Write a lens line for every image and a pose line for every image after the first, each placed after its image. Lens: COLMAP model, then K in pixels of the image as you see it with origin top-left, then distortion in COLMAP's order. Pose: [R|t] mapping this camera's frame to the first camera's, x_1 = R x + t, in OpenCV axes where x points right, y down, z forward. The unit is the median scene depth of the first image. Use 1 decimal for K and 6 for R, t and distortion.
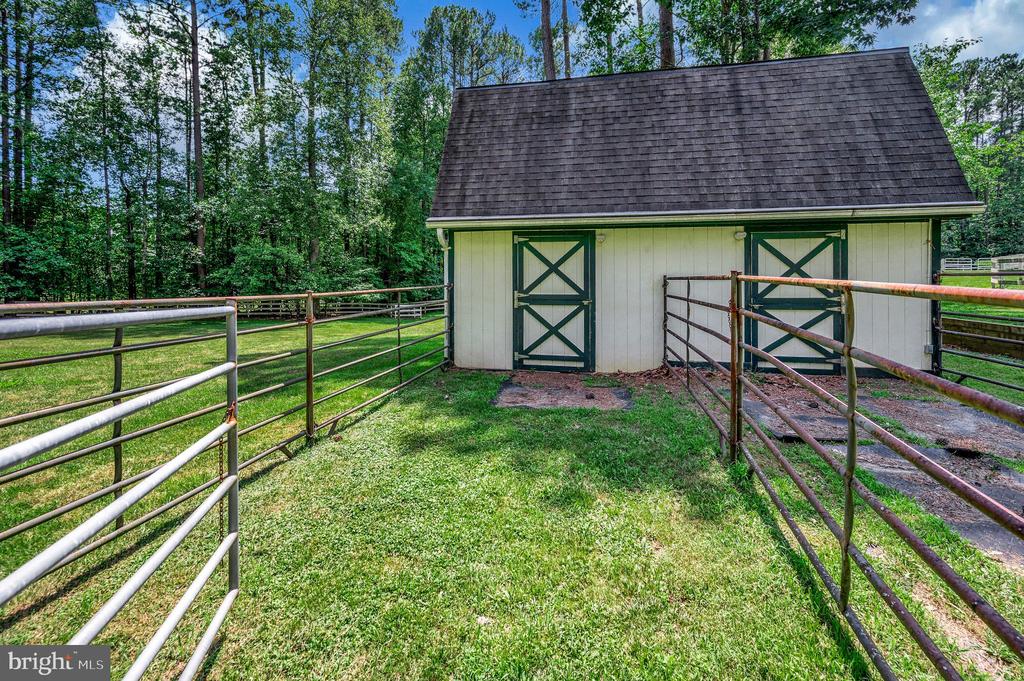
lens RADIAL K [[417.0, 0, 515.9], [0, 417.0, 286.1], [0, 0, 1]] dist [0.002221, -0.000762]
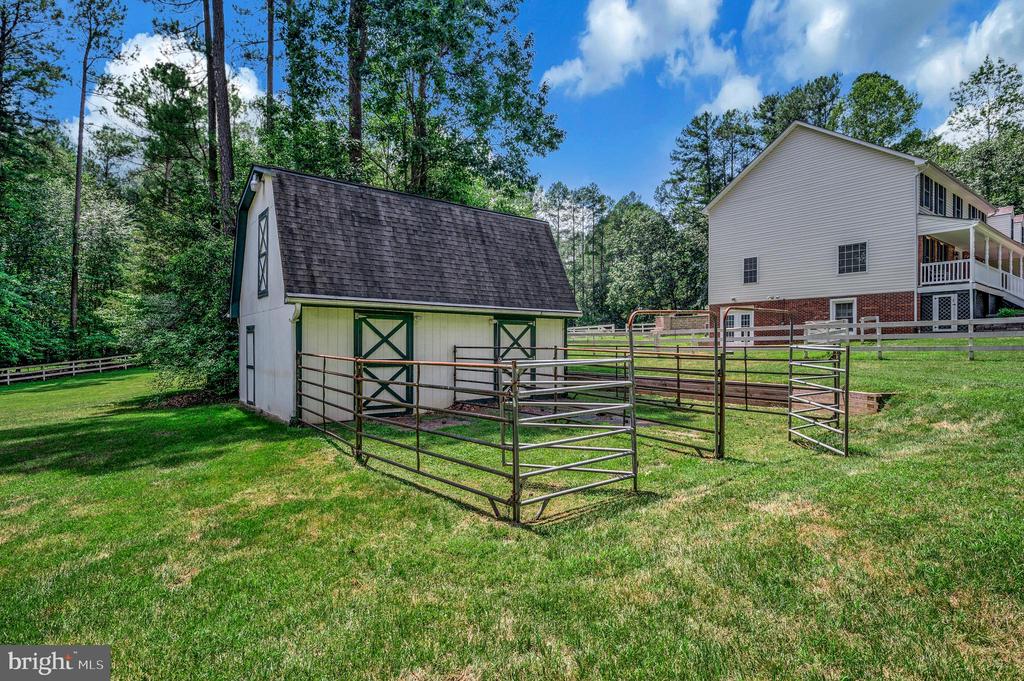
lens RADIAL K [[547.7, 0, 512.2], [0, 547.7, 346.5], [0, 0, 1]] dist [-0.001185, -0.000045]
pose [[0.655625, -0.001473, 0.755085, -0.954953], [0.007438, 0.999962, -0.004507, -0.008747], [-0.755050, 0.008571, 0.655611, -0.446359]]
